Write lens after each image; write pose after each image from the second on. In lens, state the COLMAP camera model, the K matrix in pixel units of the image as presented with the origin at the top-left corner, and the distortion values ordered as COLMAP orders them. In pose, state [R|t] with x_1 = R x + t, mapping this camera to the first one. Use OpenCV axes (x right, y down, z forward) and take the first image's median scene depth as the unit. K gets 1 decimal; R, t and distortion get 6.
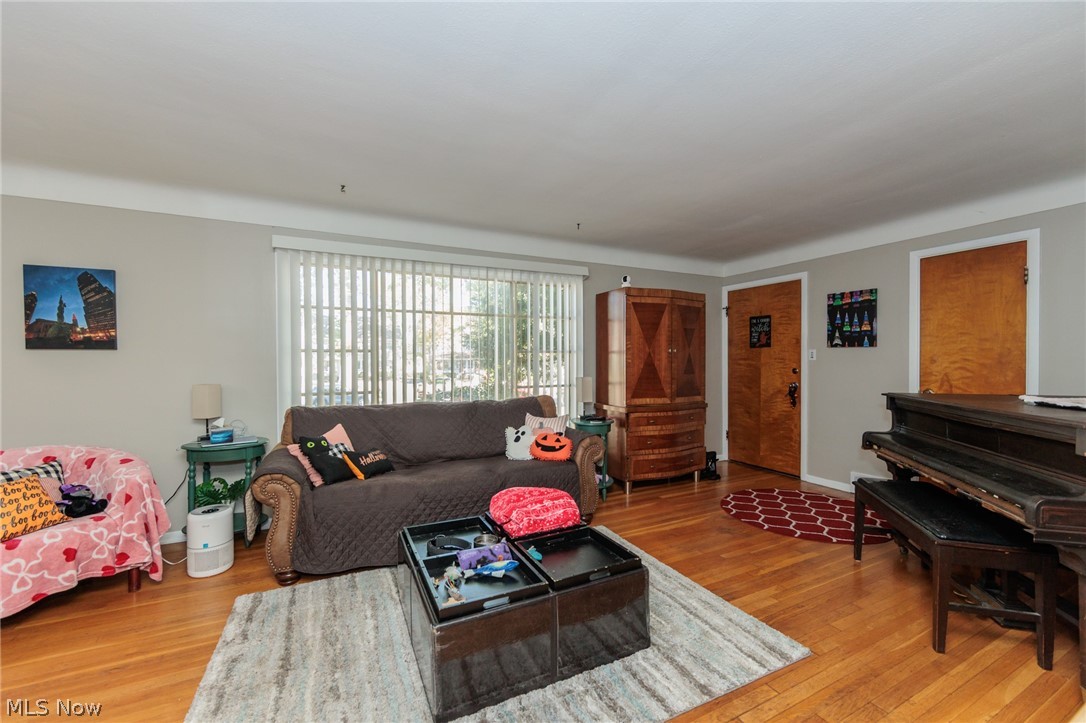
lens RADIAL K [[440.2, 0, 548.3], [0, 440.2, 369.3], [0, 0, 1]] dist [-0.003980, 0.000672]
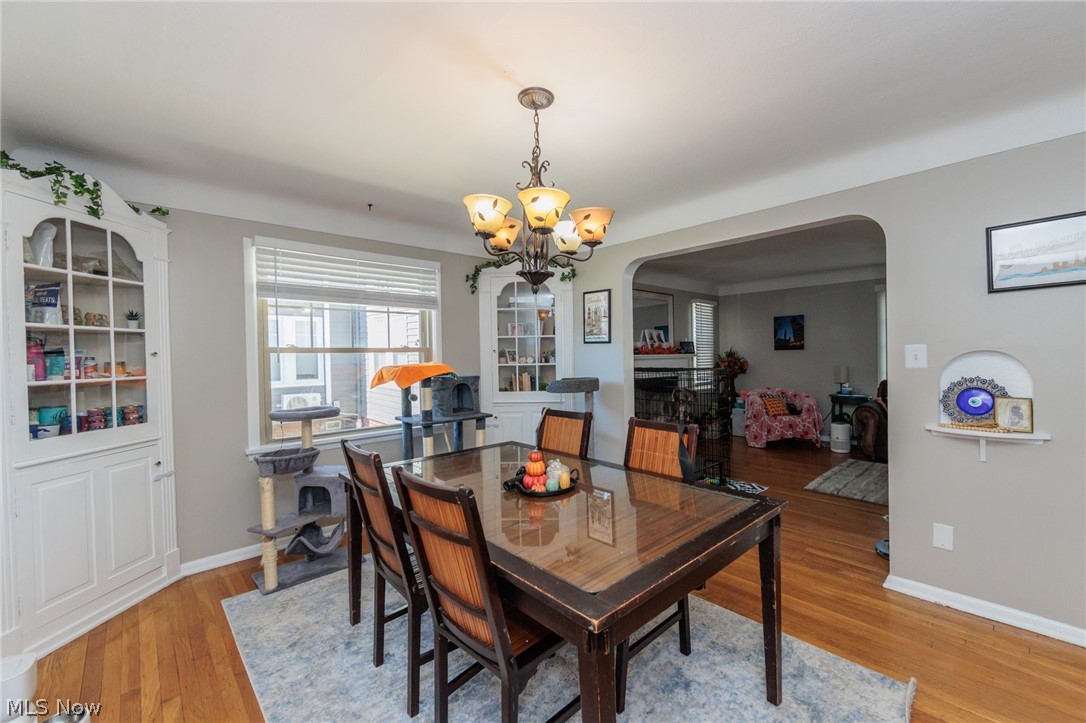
lens RADIAL K [[440.2, 0, 544.8], [0, 440.2, 355.7], [0, 0, 1]] dist [-0.003980, 0.000672]
pose [[0.267682, 0.002329, -0.963504, 0.933064], [-0.001728, 0.999997, 0.001937, -0.016613], [0.963506, 0.001147, 0.267685, -0.992072]]
